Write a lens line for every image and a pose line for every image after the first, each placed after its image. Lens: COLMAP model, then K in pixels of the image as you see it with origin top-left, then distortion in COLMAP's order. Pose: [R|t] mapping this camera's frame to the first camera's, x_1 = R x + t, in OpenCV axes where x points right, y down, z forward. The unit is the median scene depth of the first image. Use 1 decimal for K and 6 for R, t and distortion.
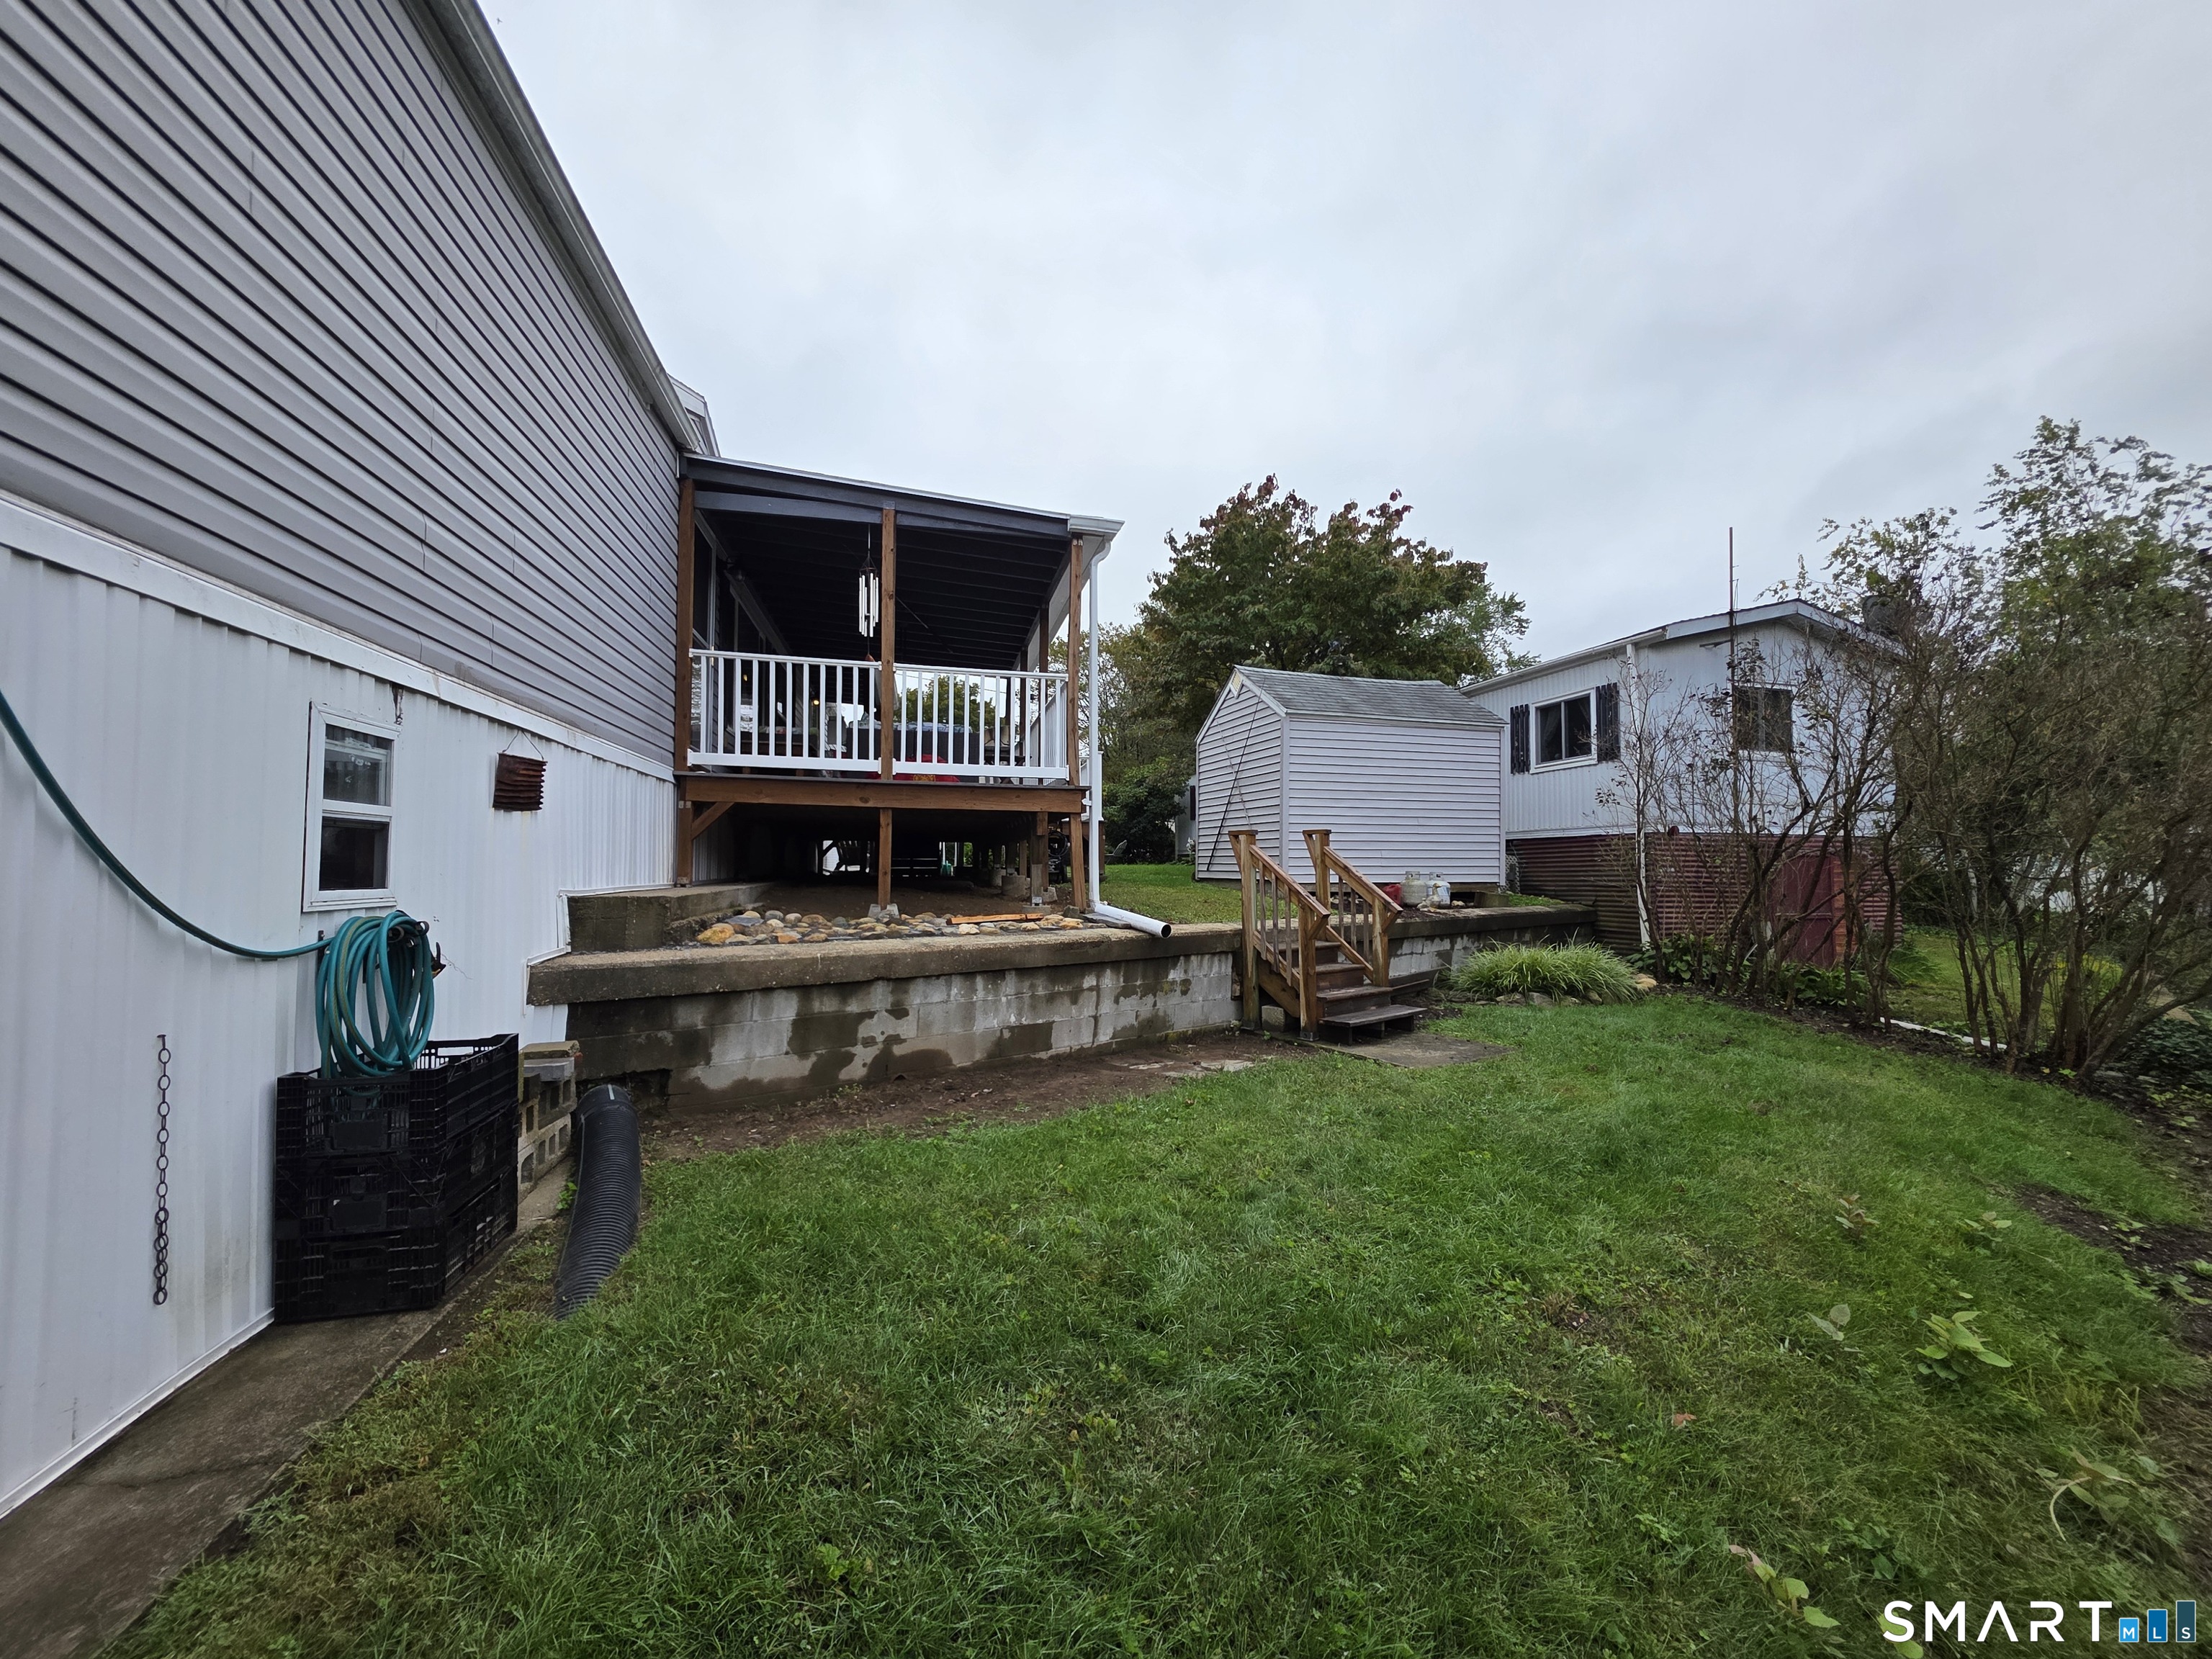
lens RADIAL K [[883.1, 0, 1107.0], [0, 883.1, 834.8], [0, 0, 1]] dist [0.001937, -0.000391]
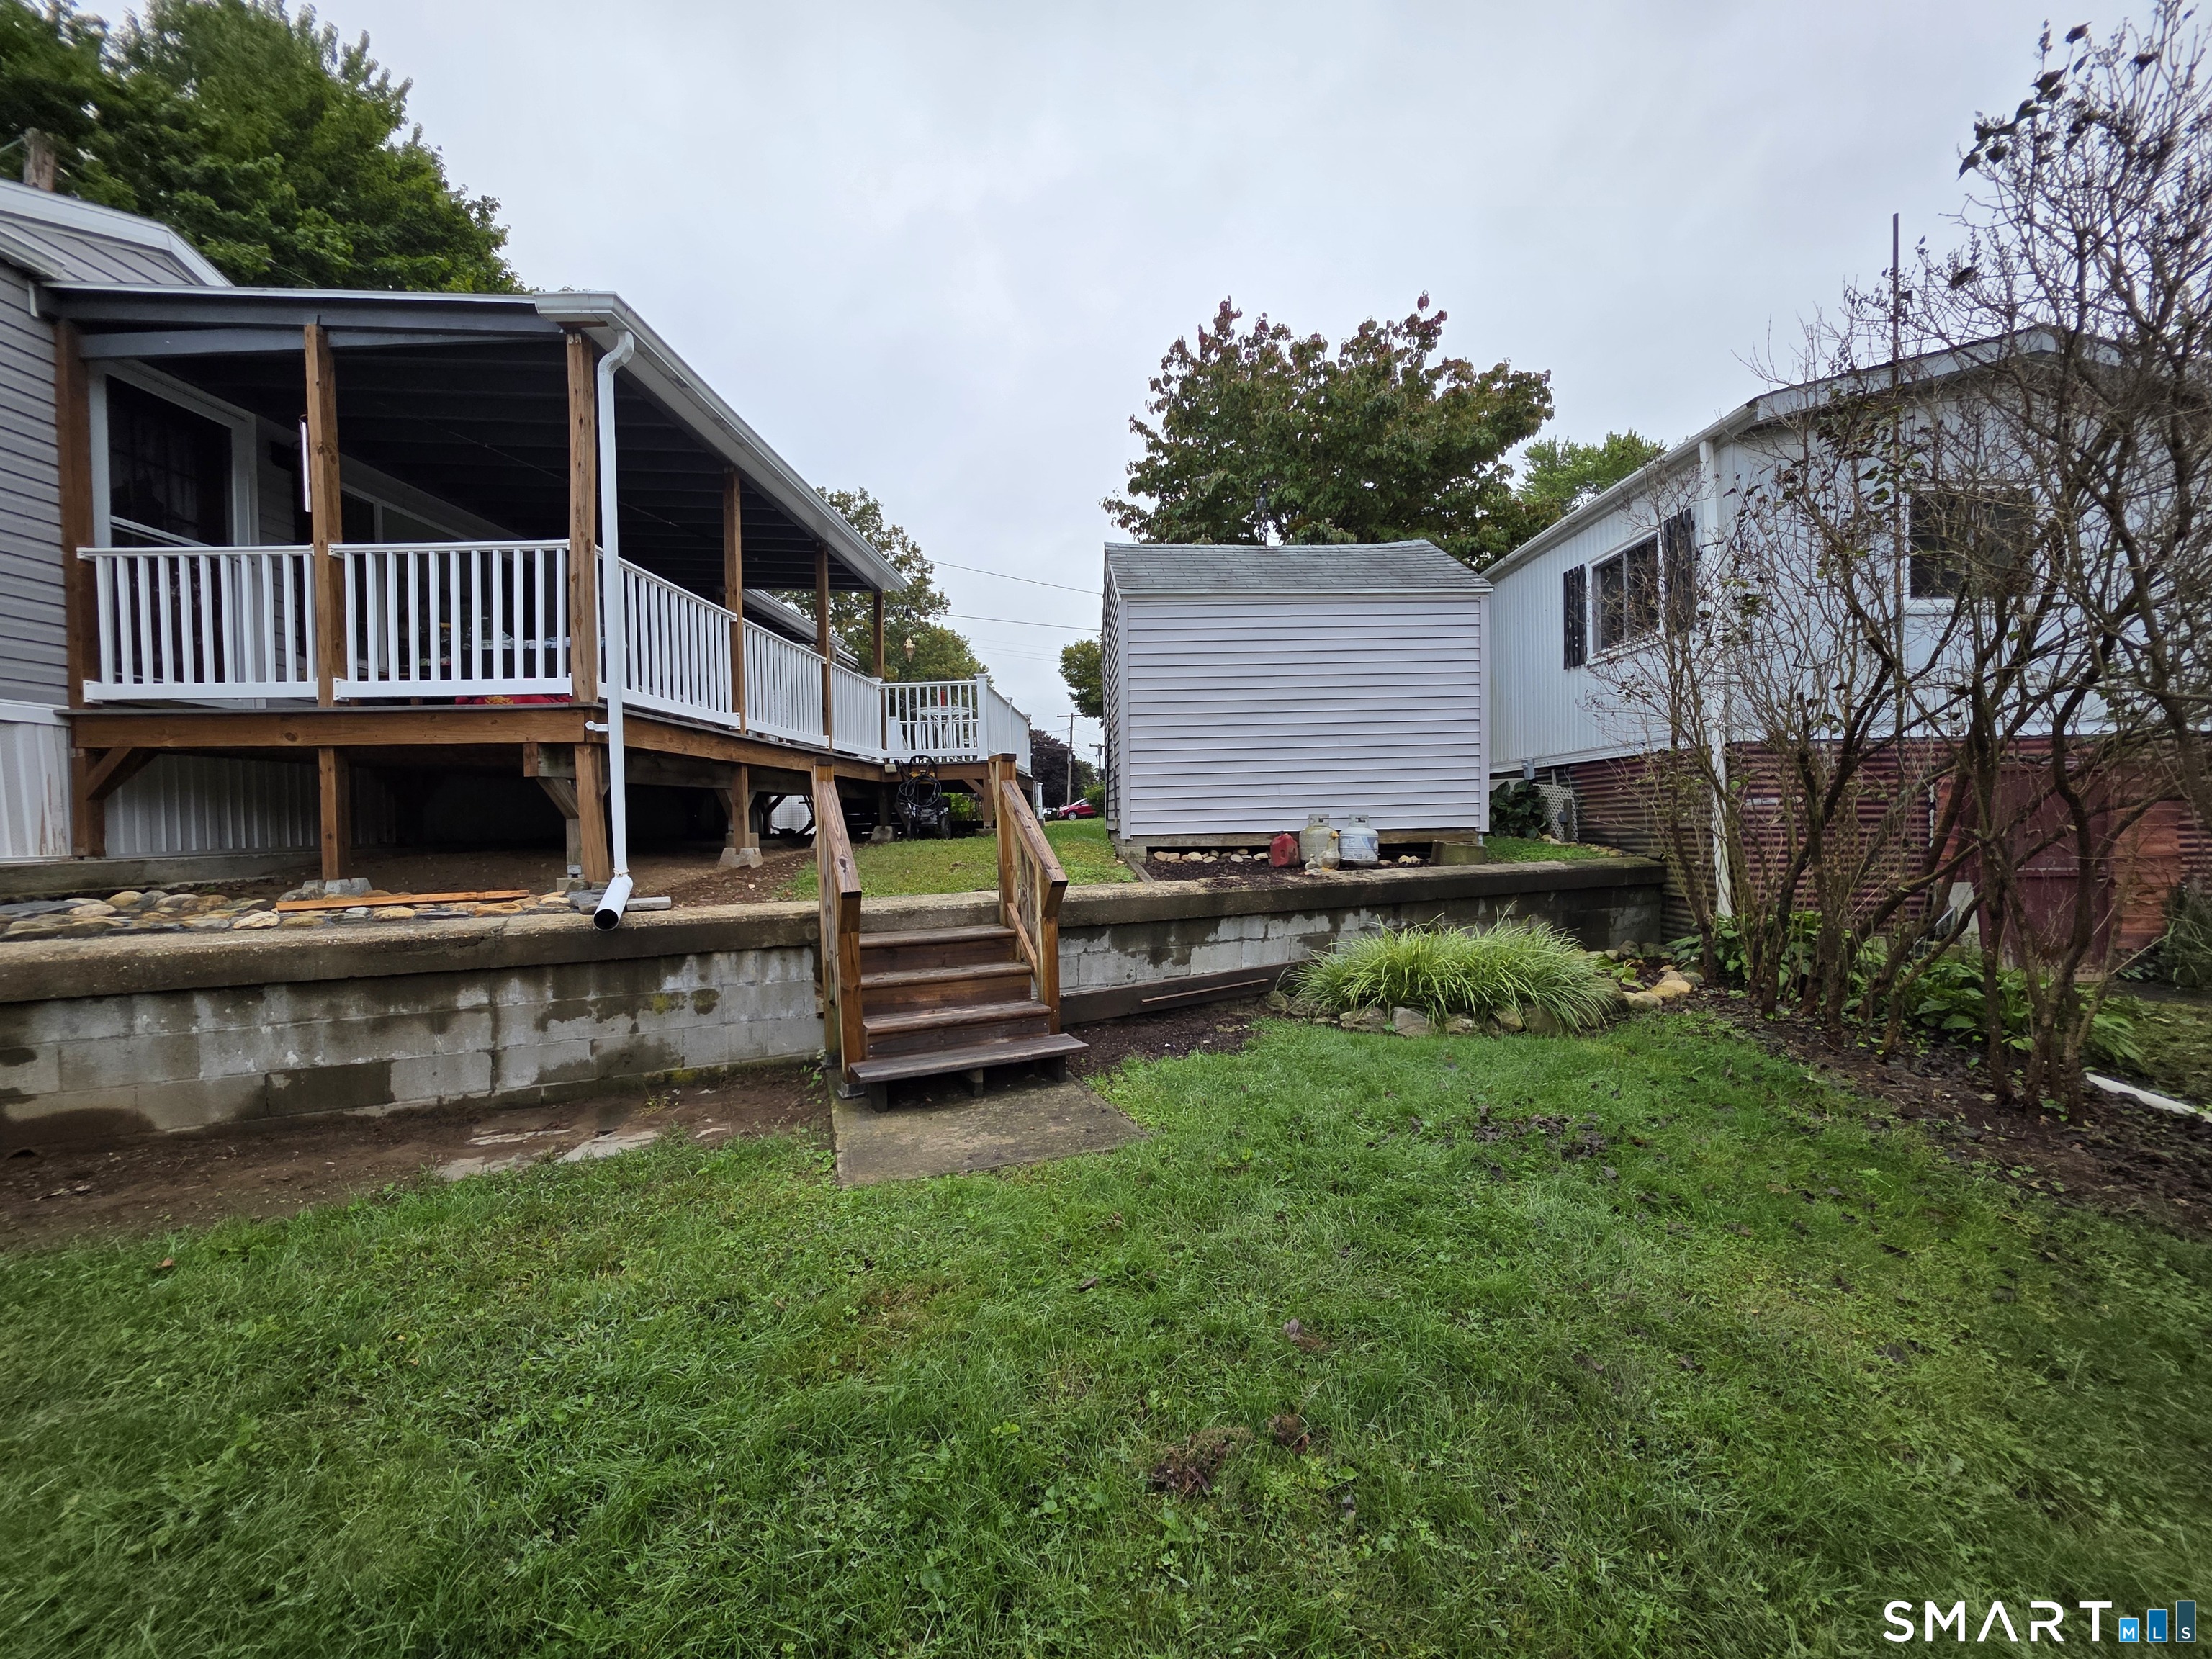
lens RADIAL K [[883.1, 0, 1105.2], [0, 883.1, 830.2], [0, 0, 1]] dist [0.001937, -0.000391]
pose [[0.967456, -0.020447, -0.252213, 0.547214], [0.033178, 0.998375, 0.046327, 0.025491], [0.250856, -0.053187, 0.966562, 0.451003]]
